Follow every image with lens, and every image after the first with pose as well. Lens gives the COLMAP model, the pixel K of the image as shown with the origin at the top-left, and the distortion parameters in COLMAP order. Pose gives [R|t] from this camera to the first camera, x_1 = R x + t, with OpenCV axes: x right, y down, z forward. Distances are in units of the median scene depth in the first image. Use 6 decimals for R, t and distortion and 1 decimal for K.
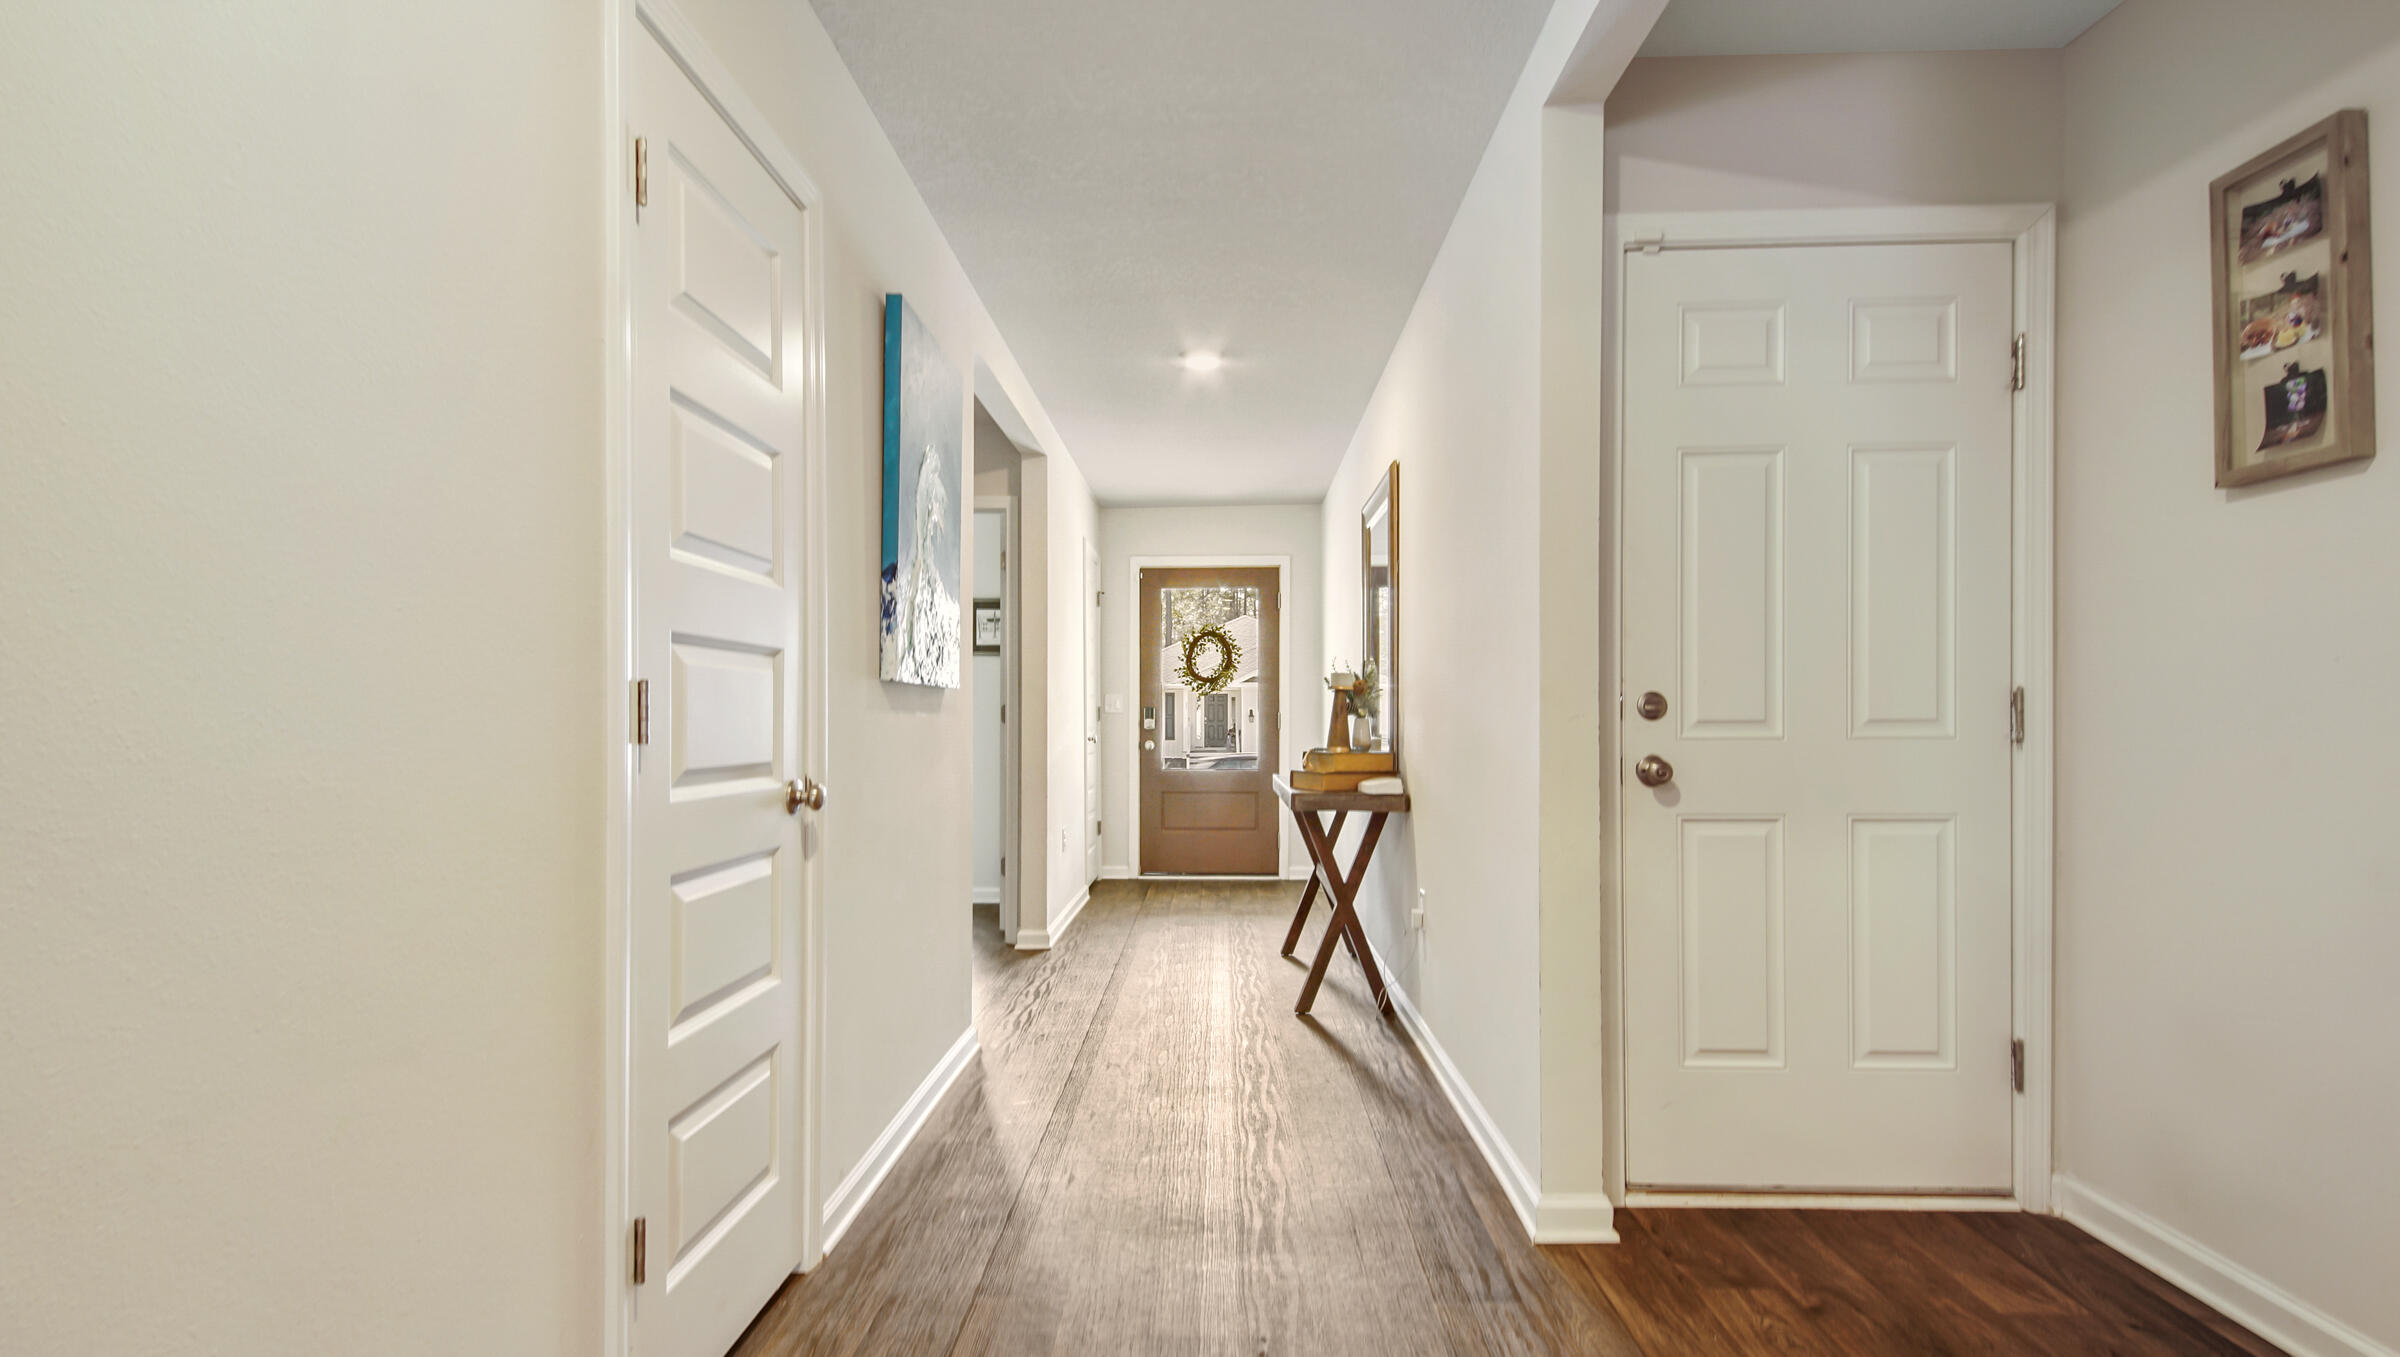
lens RADIAL K [[1087.0, 0, 1220.3], [0, 1087.0, 720.8], [0, 0, 1]] dist [0.003546, -0.004285]
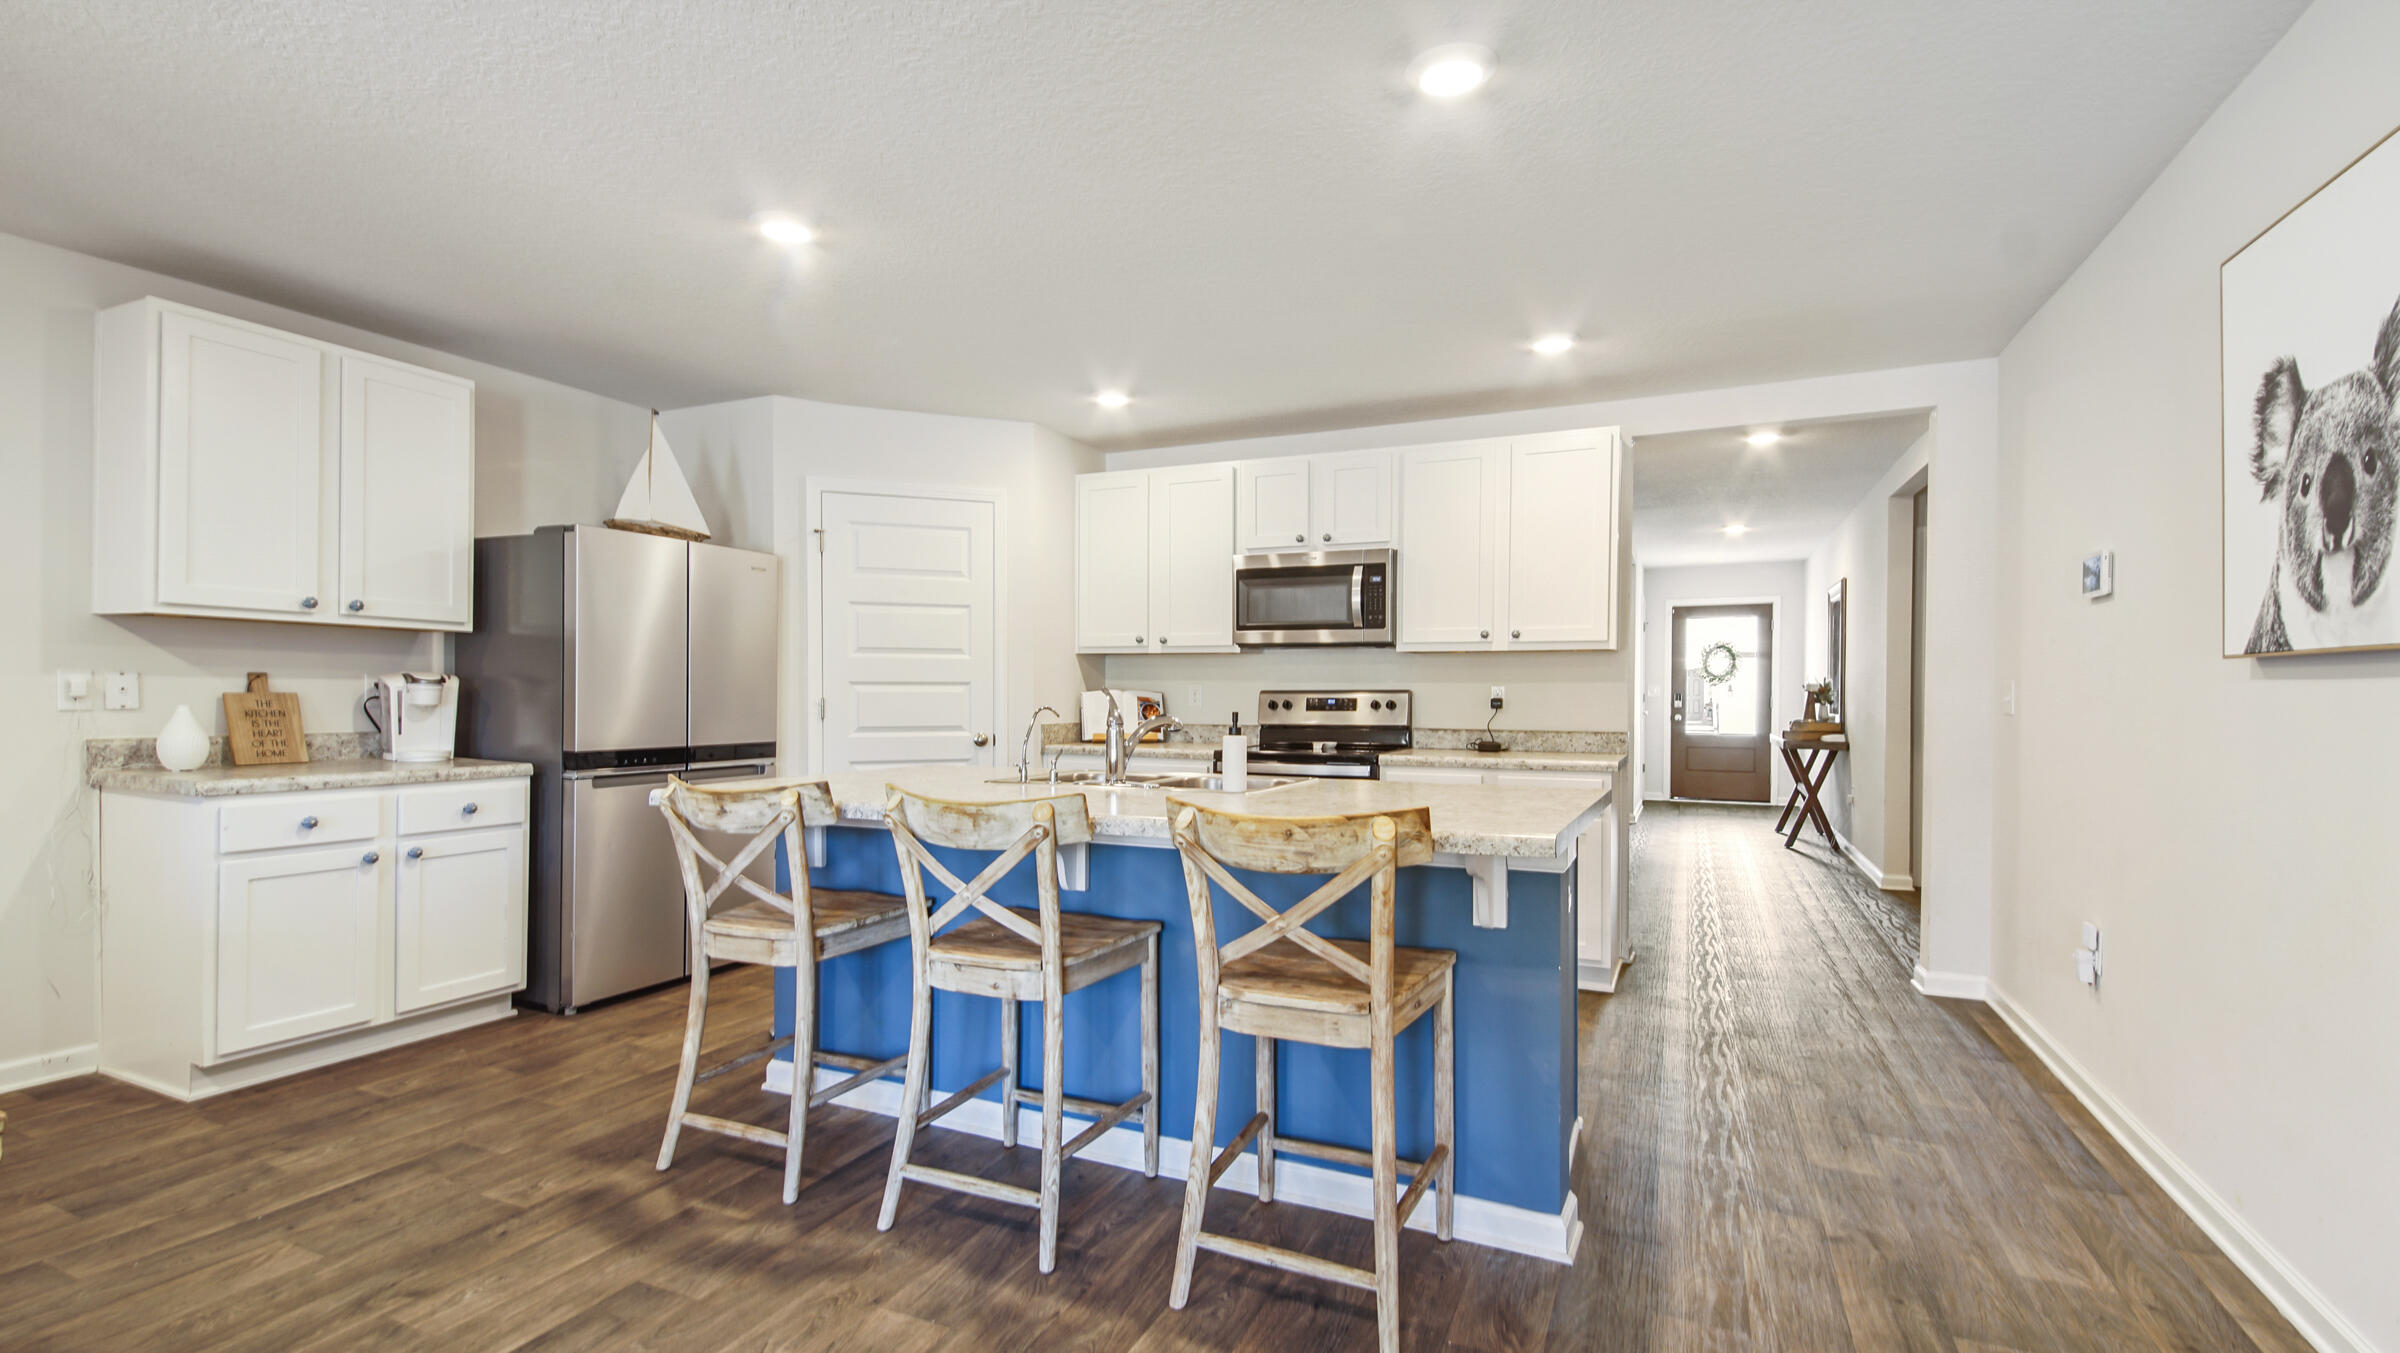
lens RADIAL K [[1074.3, 0, 1200.6], [0, 1074.3, 702.9], [0, 0, 1]] dist [0.026848, -0.013869]
pose [[0.913215, 0.007326, -0.407413, -0.105838], [-0.003200, 0.999936, 0.010809, -0.023973], [0.407466, -0.008567, 0.913180, -1.287720]]
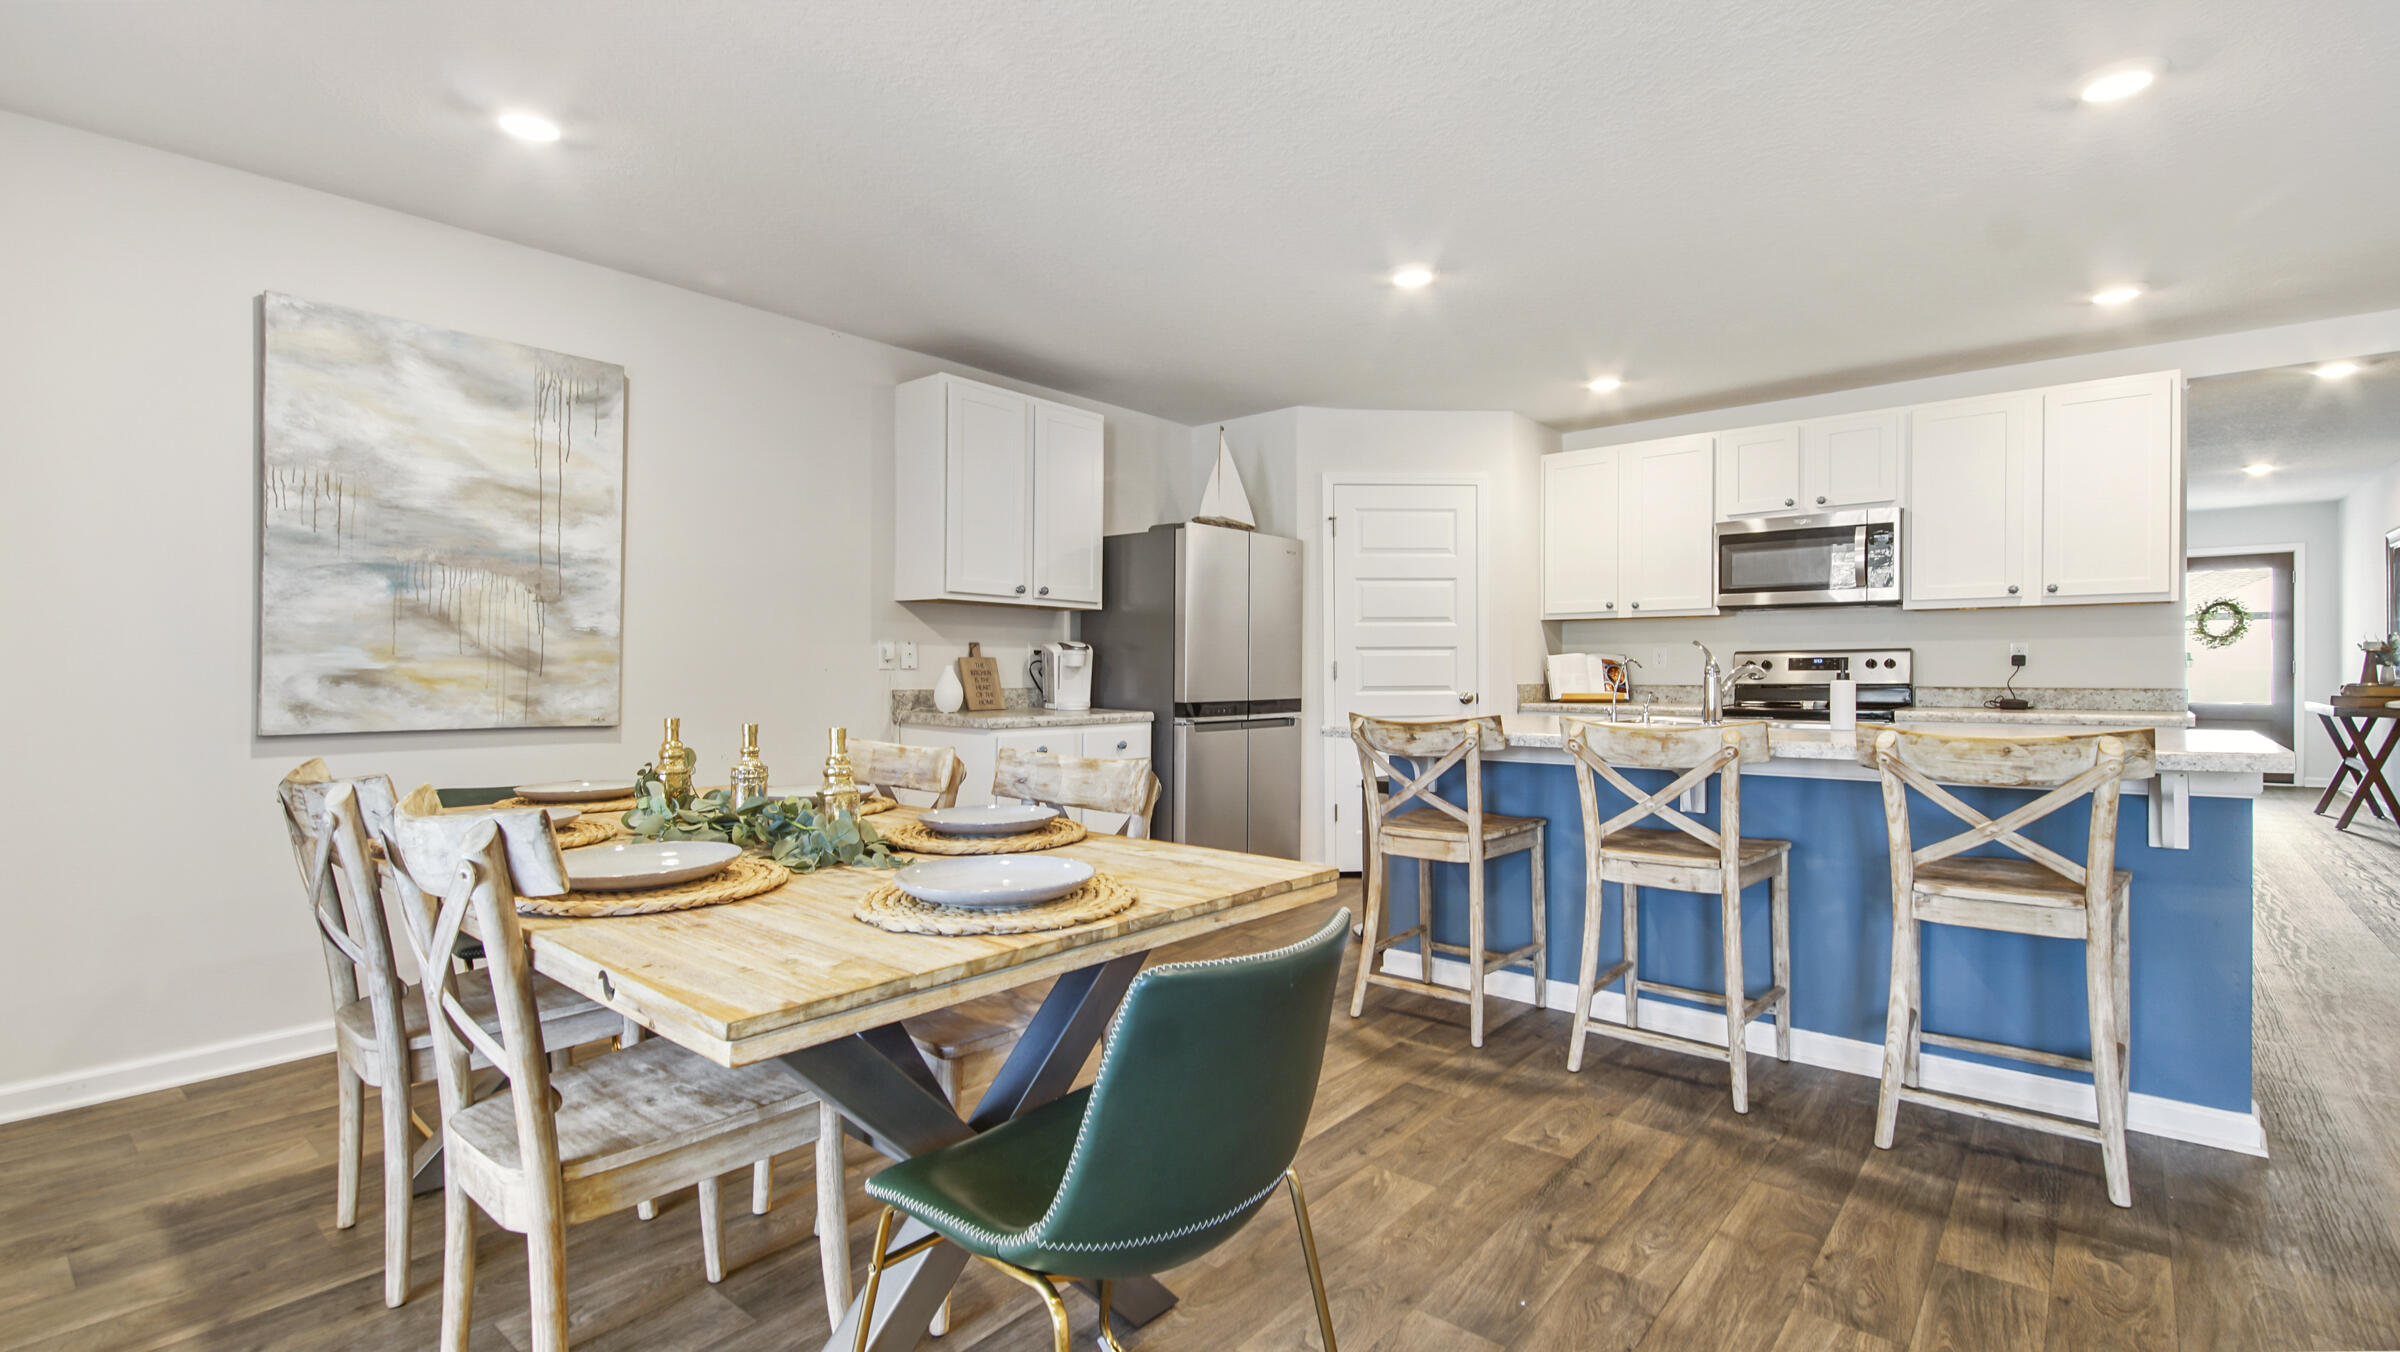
lens RADIAL K [[1074.3, 0, 1183.9], [0, 1074.3, 676.3], [0, 0, 1]] dist [0.026848, -0.013869]
pose [[0.767915, 0.000402, -0.640551, -0.232692], [0.004361, 0.999973, 0.005855, -0.004958], [0.640537, -0.007290, 0.767893, -1.554133]]
